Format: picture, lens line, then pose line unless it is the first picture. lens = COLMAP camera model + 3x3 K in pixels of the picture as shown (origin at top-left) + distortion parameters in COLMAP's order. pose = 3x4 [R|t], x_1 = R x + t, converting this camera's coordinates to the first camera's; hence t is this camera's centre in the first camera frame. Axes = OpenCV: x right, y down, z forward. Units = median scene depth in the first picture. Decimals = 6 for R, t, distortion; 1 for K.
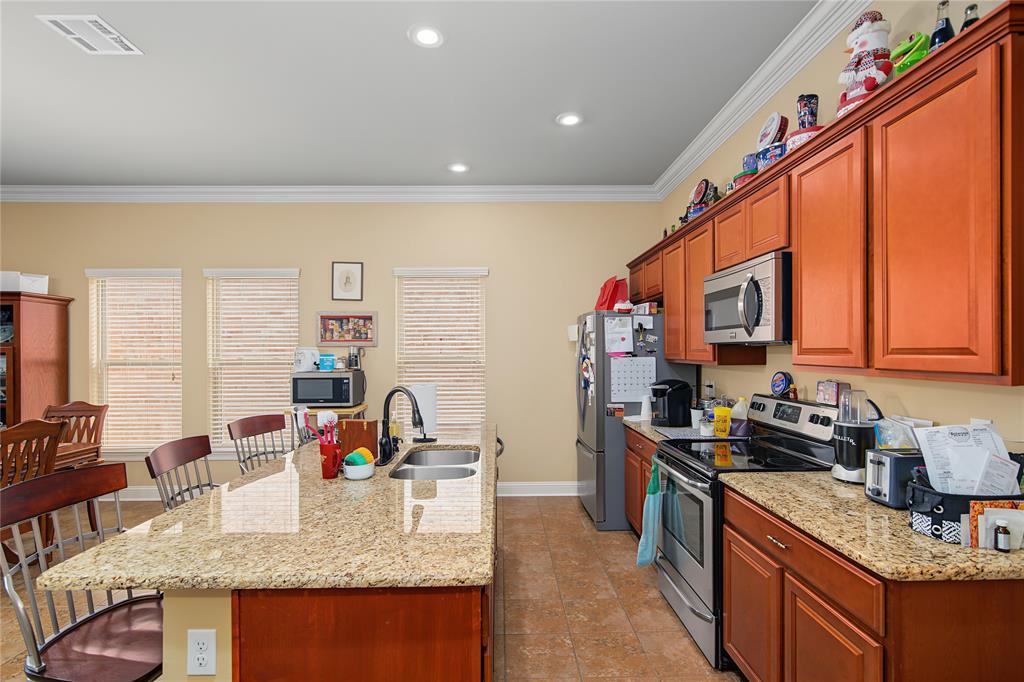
lens RADIAL K [[479.6, 0, 513.1], [0, 479.6, 348.4], [0, 0, 1]] dist [-0.000061, -0.000042]
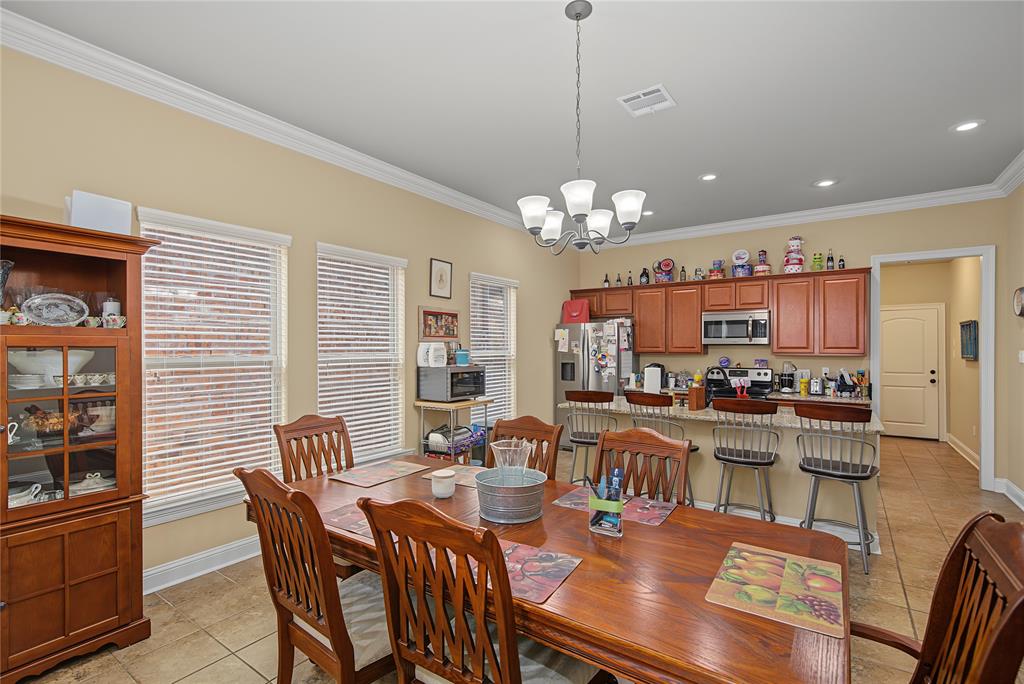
lens RADIAL K [[473.8, 0, 512.0], [0, 473.8, 342.0], [0, 0, 1]] dist [-0.002489, -0.000554]
pose [[0.584189, 0.014404, 0.811490, -1.084309], [-0.008474, 0.999896, -0.011648, 0.006574], [-0.811574, -0.000072, 0.584250, 0.279269]]
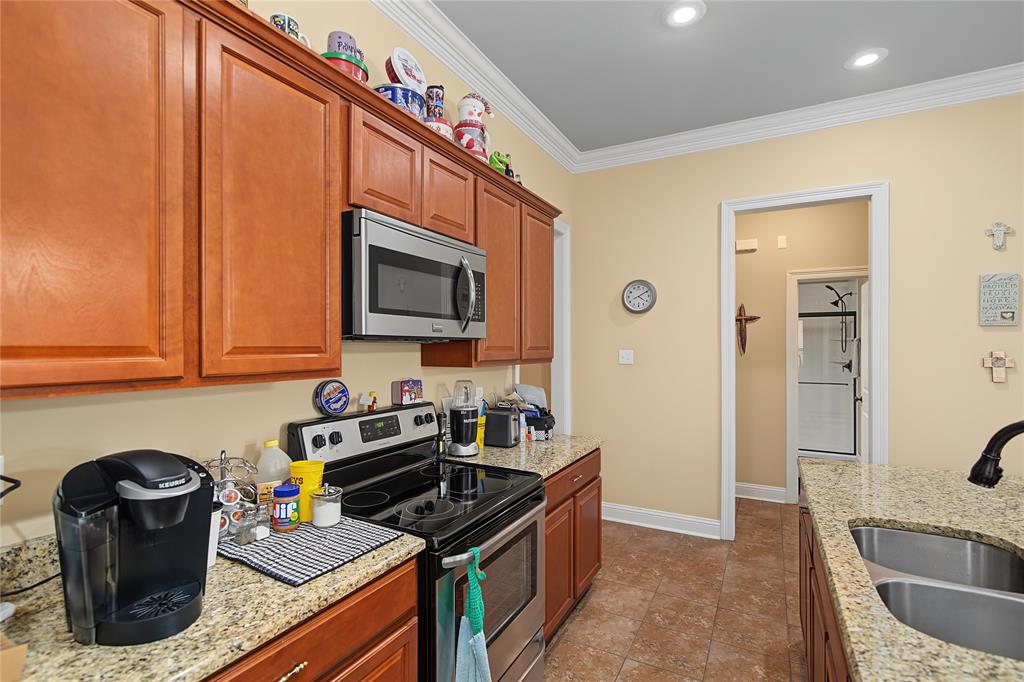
lens RADIAL K [[479.6, 0, 513.1], [0, 479.6, 348.4], [0, 0, 1]] dist [-0.000061, -0.000042]
pose [[-0.870463, 0.001420, 0.492232, -0.004564], [0.000103, 0.999996, -0.002702, 0.002460], [-0.492234, -0.002302, -0.870460, 0.834561]]
